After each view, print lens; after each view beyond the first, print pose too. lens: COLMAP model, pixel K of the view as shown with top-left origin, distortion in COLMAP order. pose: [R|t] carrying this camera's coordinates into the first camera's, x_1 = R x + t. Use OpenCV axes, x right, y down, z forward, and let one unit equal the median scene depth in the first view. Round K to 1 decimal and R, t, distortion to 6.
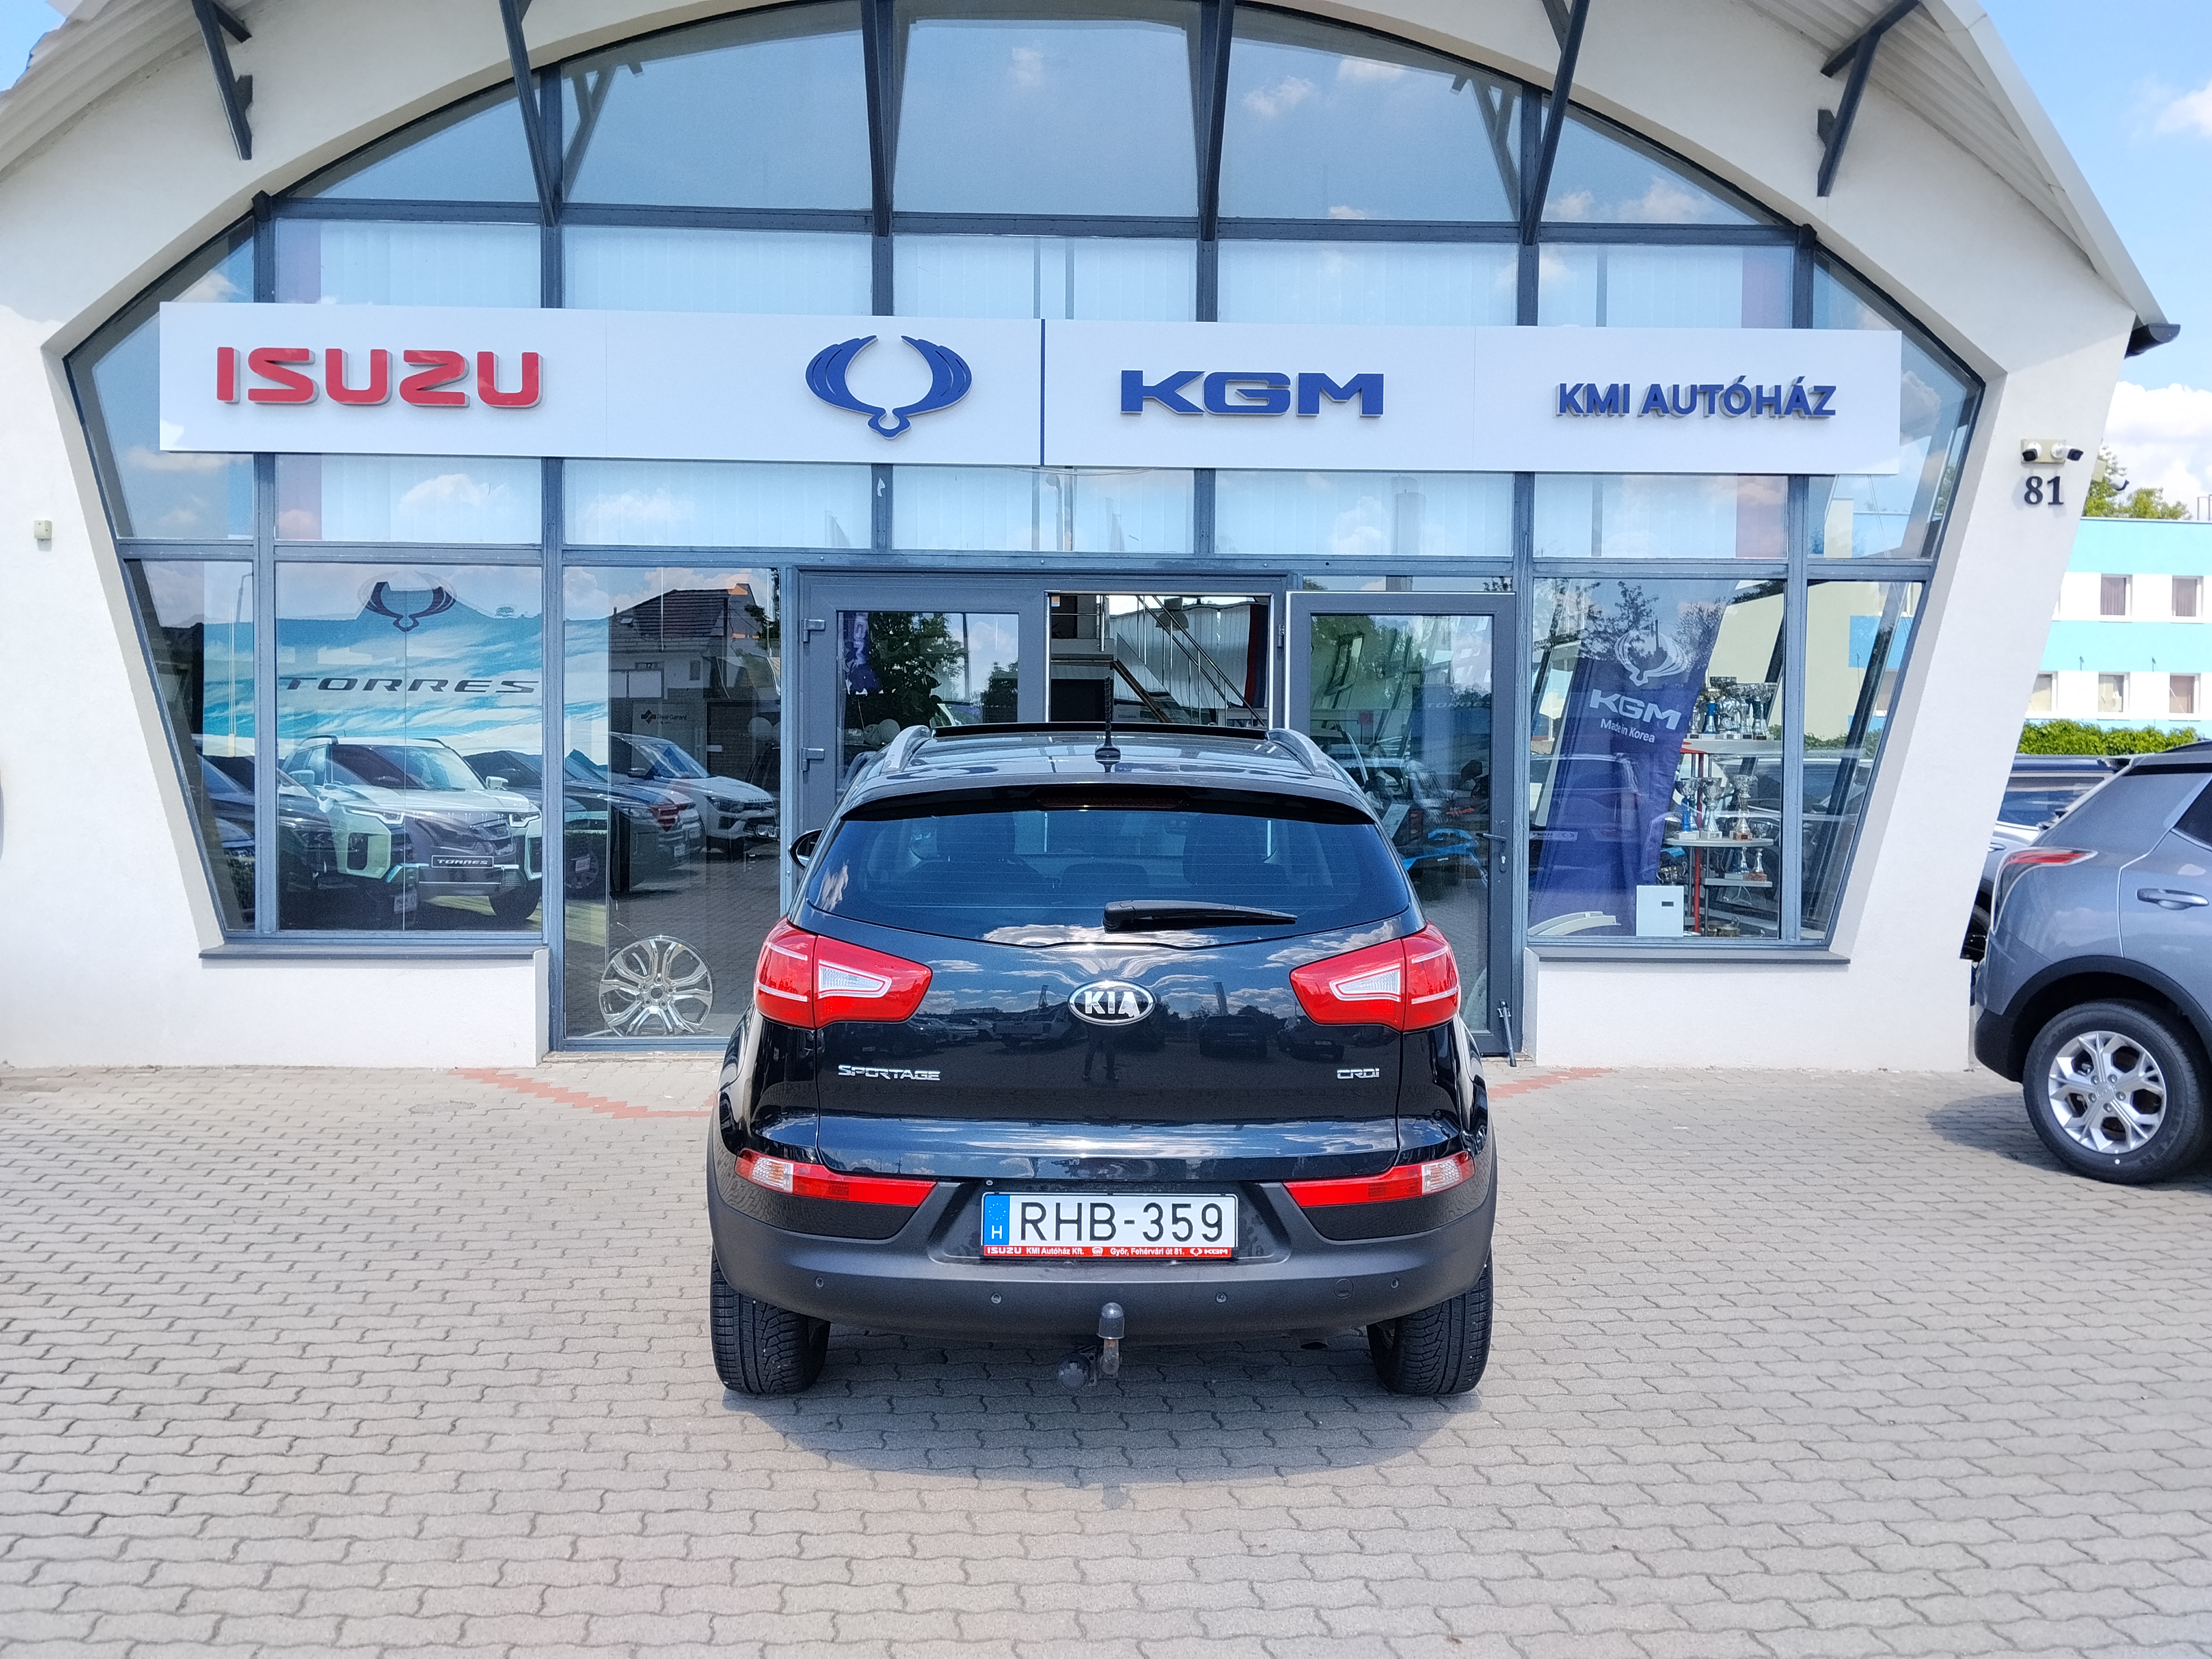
lens RADIAL K [[1854.9, 0, 1106.0], [0, 1854.9, 829.5], [0, 0, 1]] dist [0.077279, -0.156576]
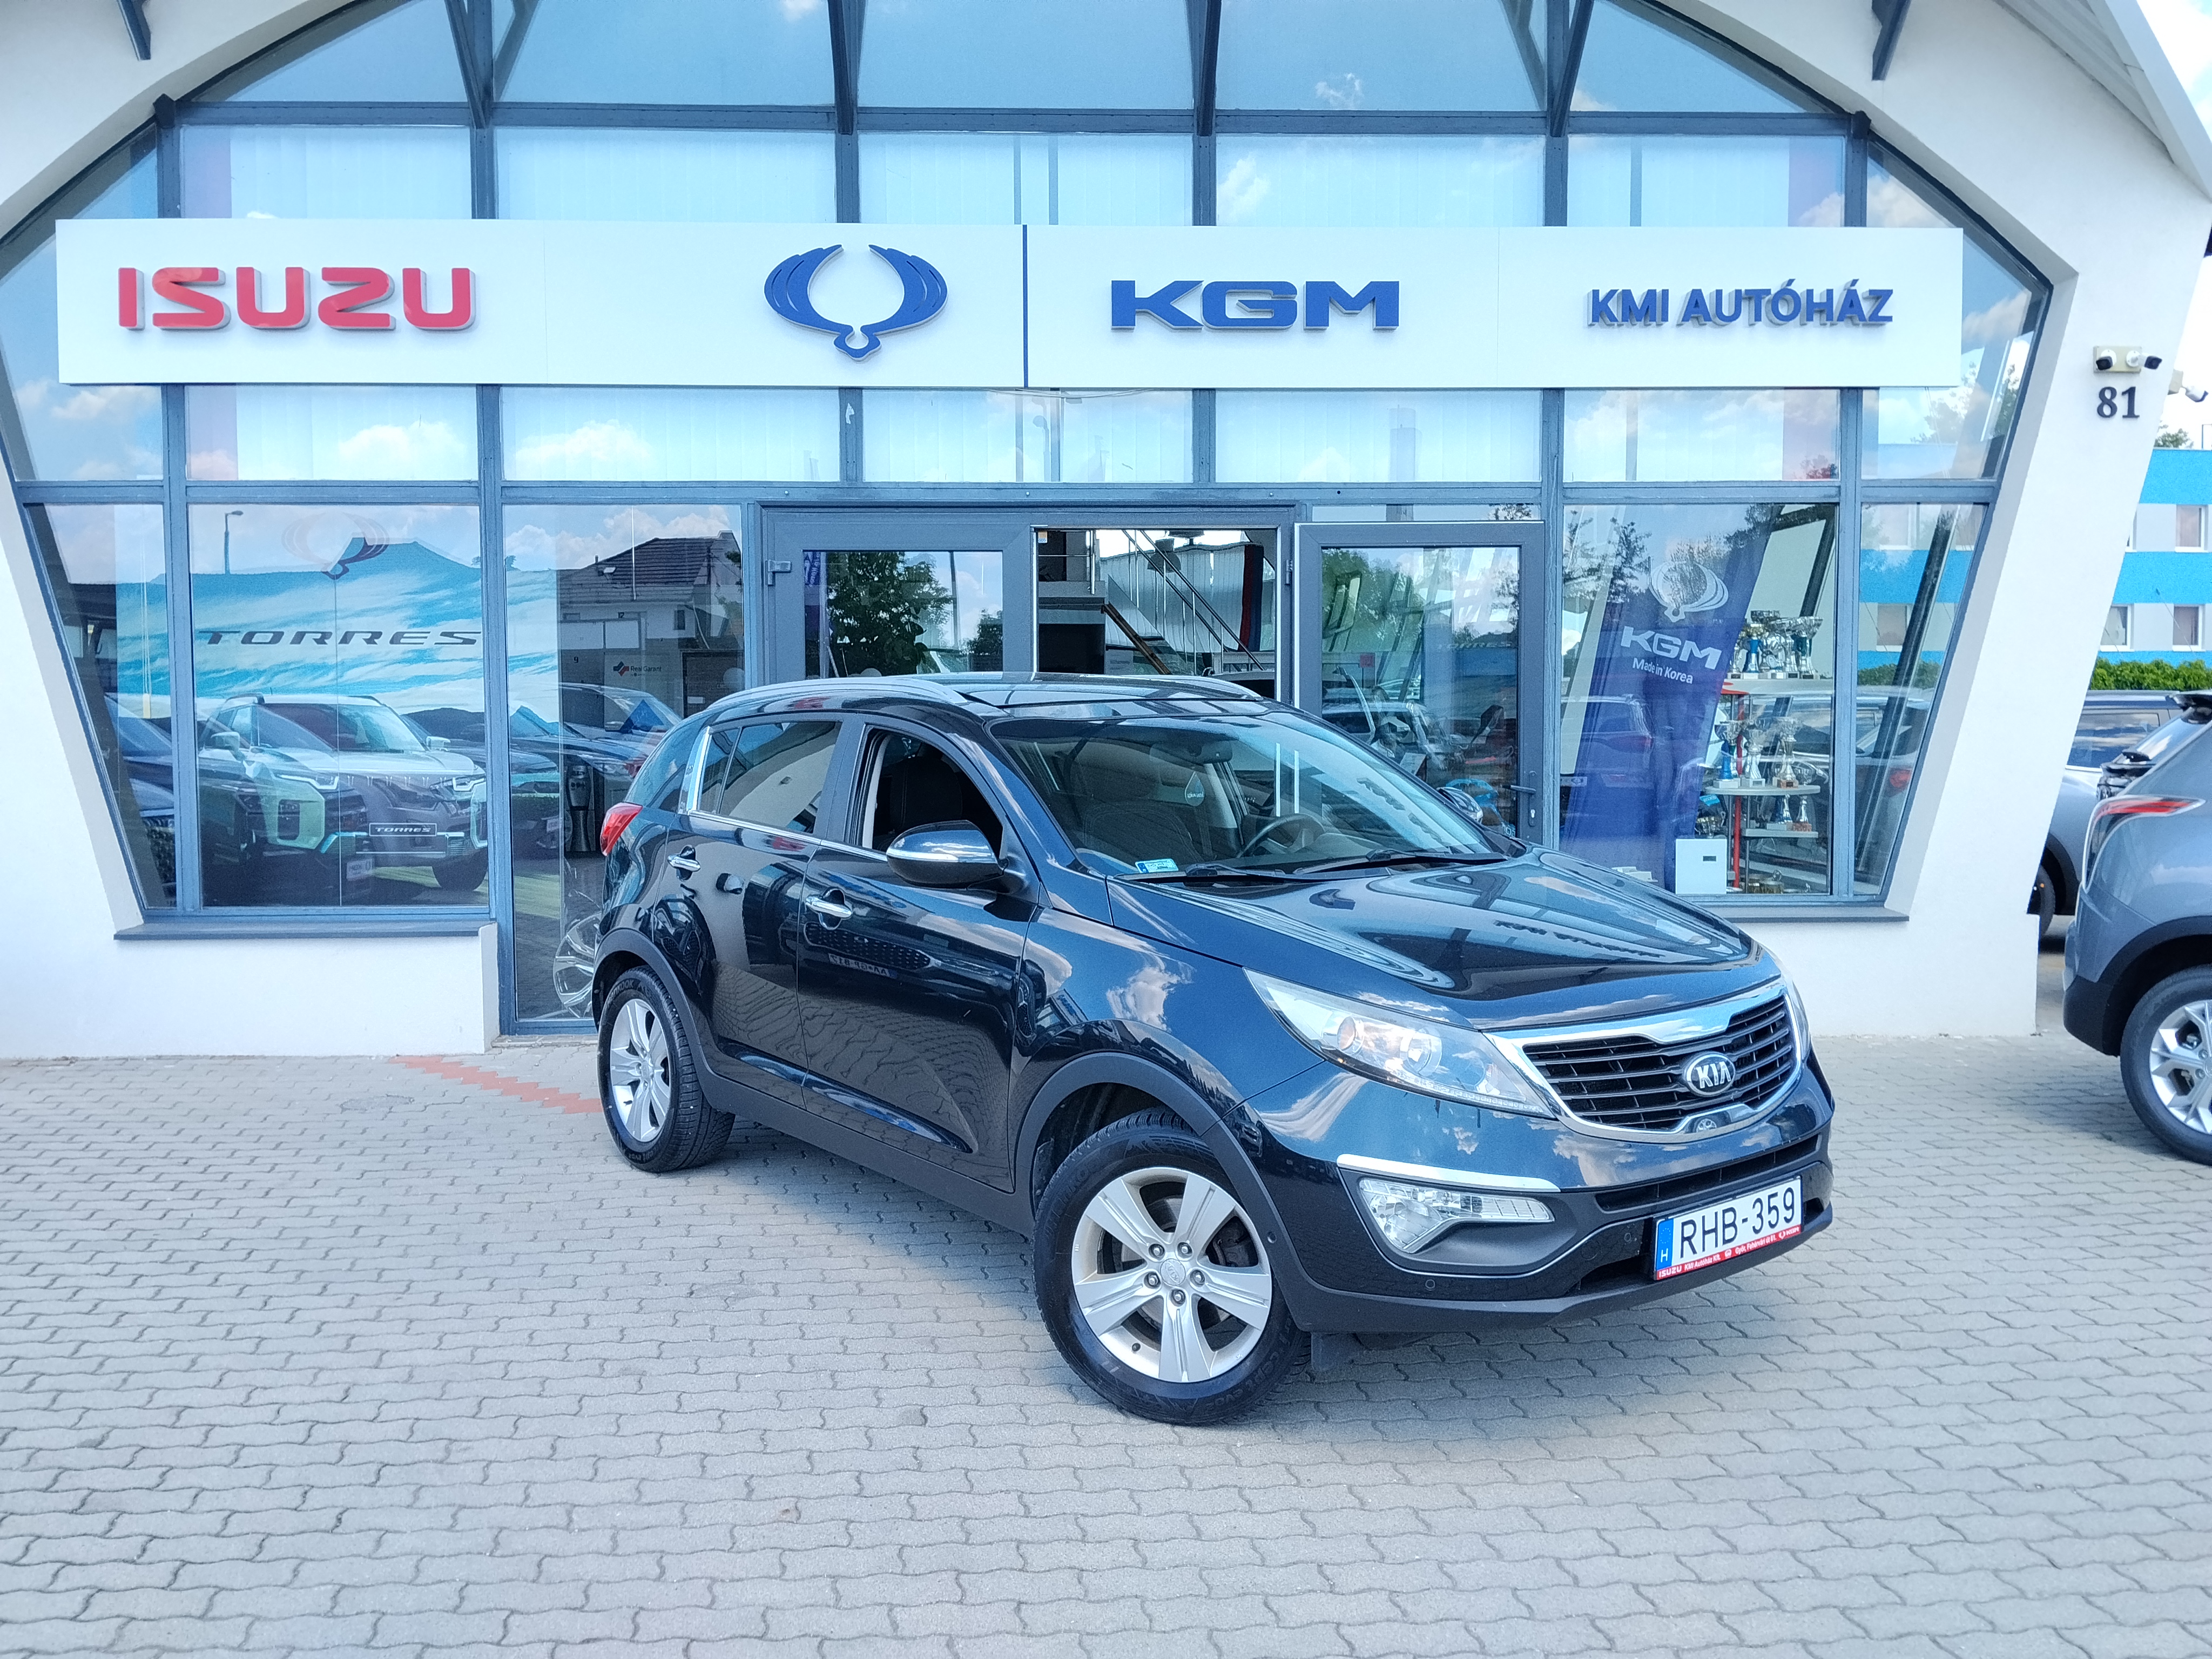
lens RADIAL K [[1856.8, 0, 1103.8], [0, 1856.8, 838.5], [0, 0, 1]] dist [0.073160, -0.149235]
pose [[0.999911, -0.013018, 0.002775, -0.001508], [0.012915, 0.999328, 0.034315, -0.005851], [-0.003220, -0.034276, 0.999407, 0.081689]]
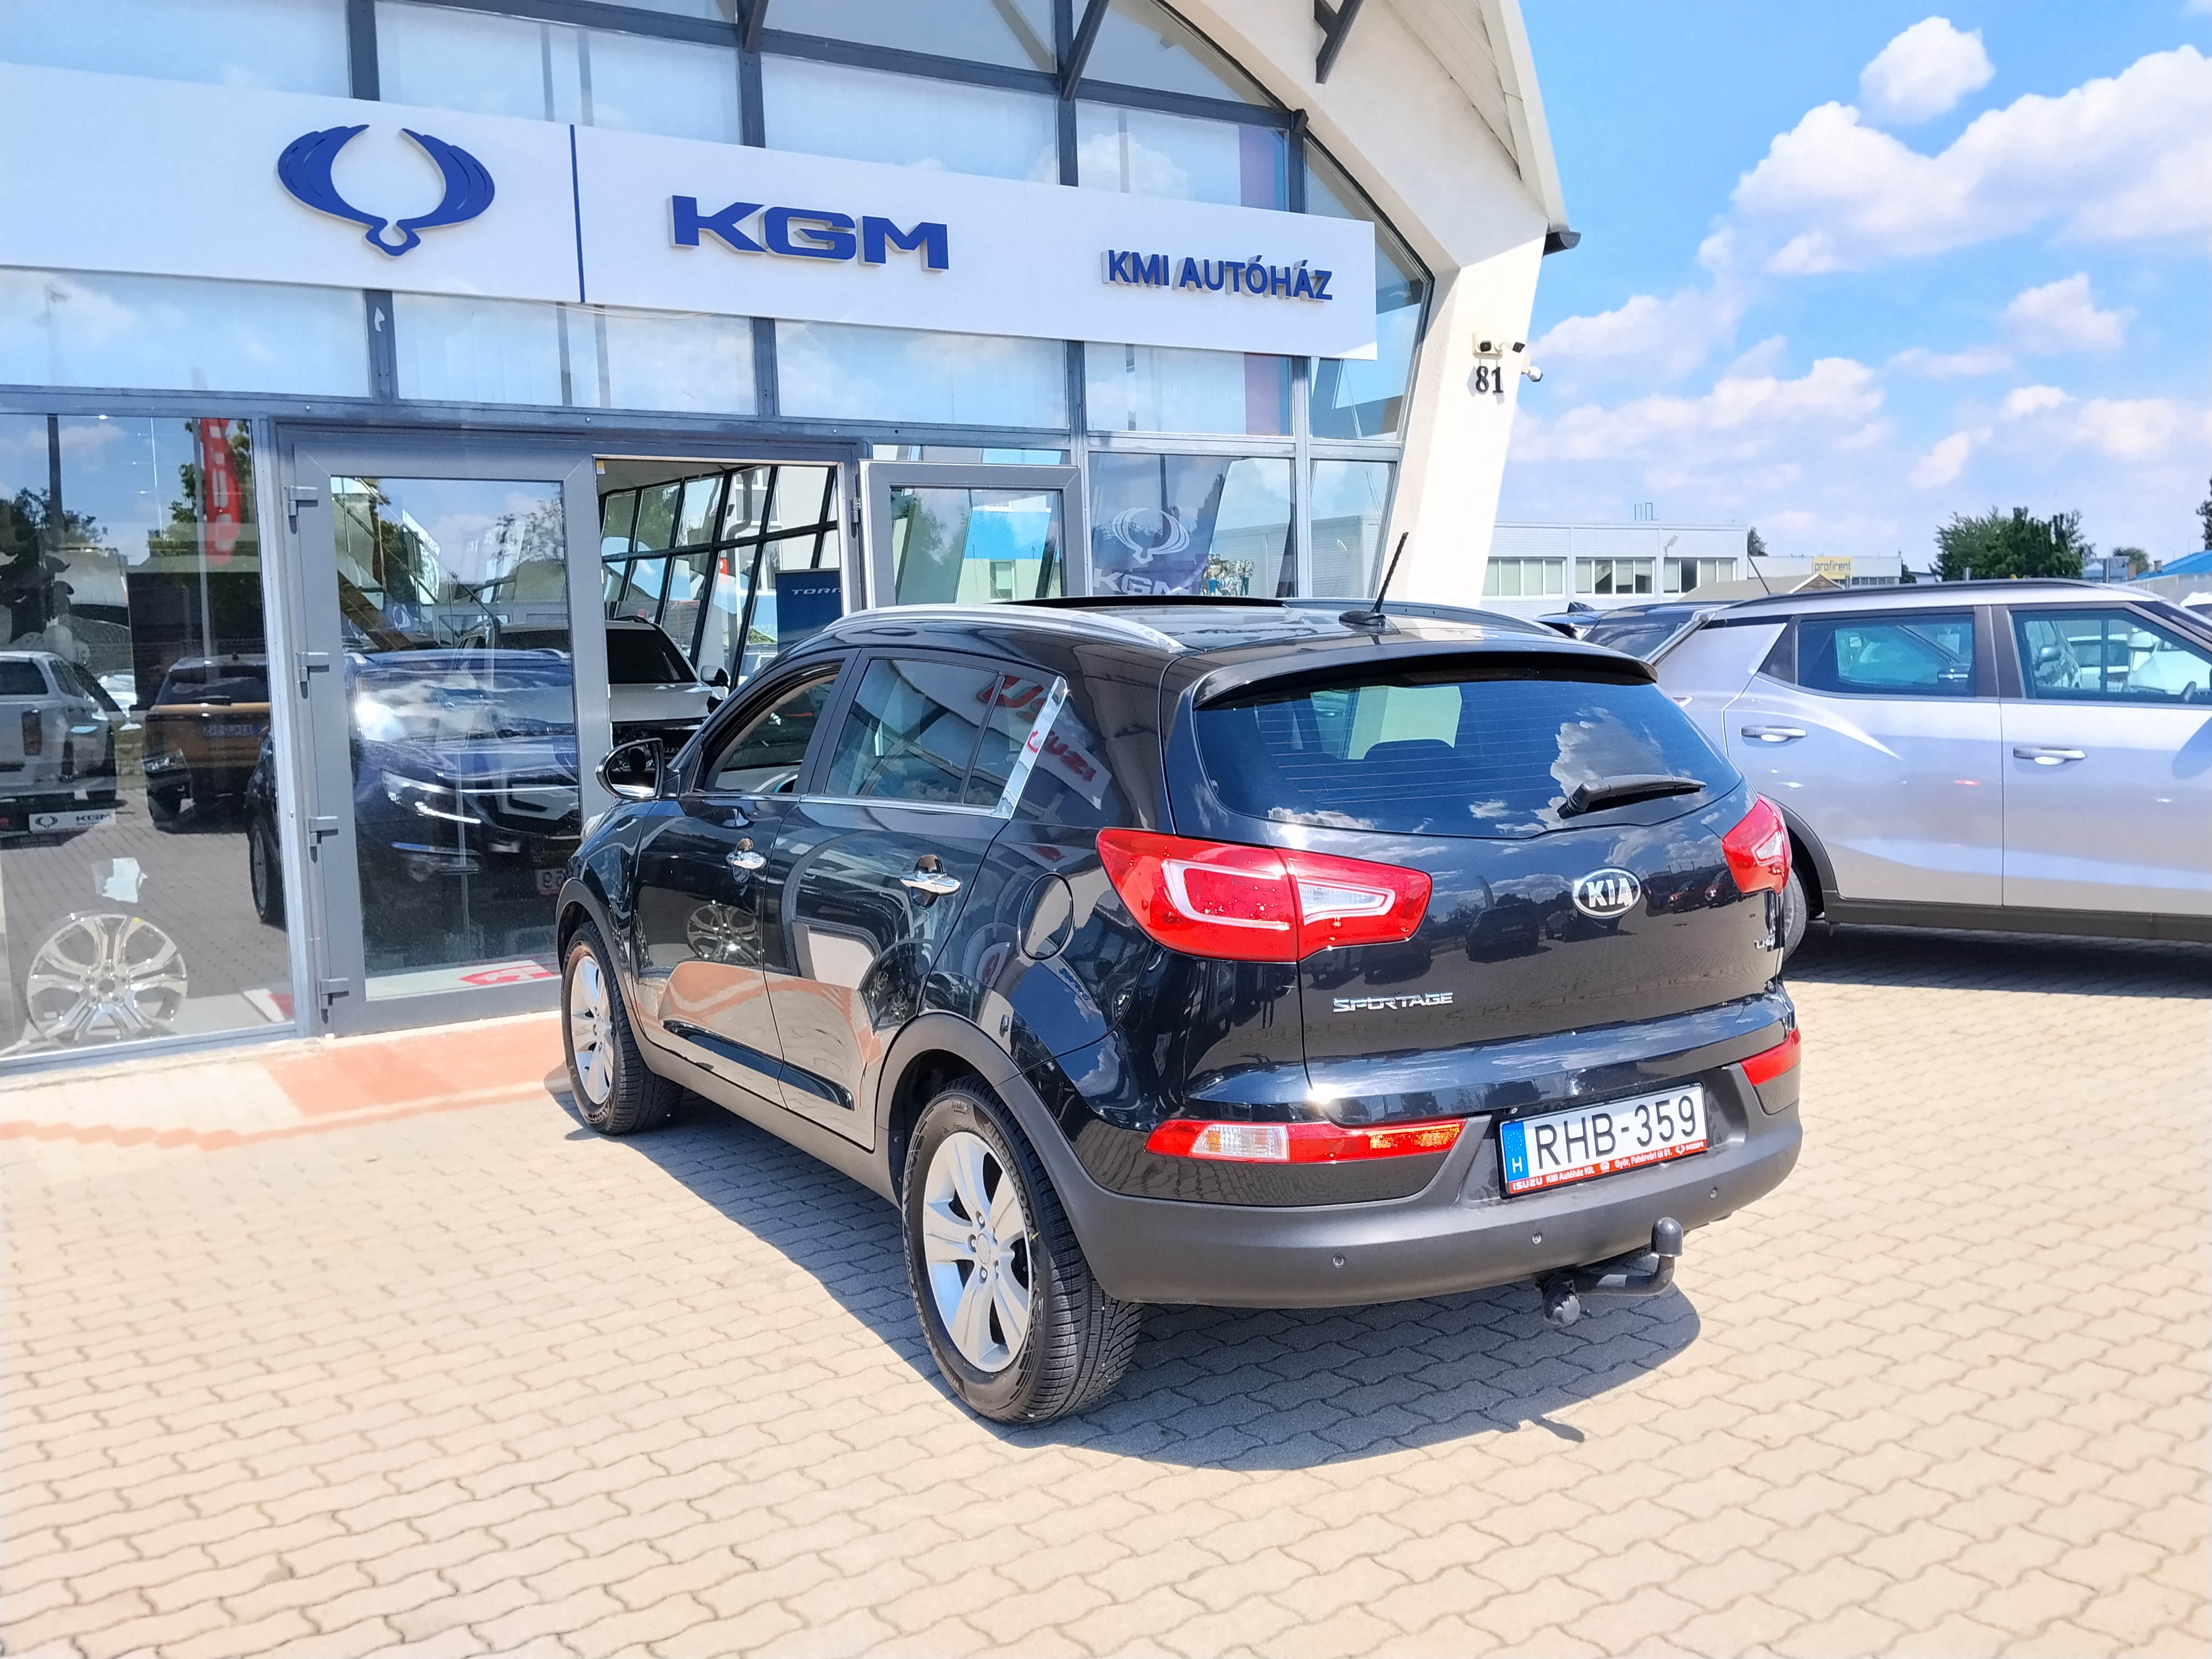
lens RADIAL K [[1870.2, 0, 1123.2], [0, 1870.2, 836.3], [0, 0, 1]] dist [0.079318, -0.160864]
pose [[0.864115, -0.084411, 0.496166, -0.273576], [0.055501, 0.995805, 0.072753, -0.005263], [-0.500225, -0.035329, 0.865174, 0.141020]]
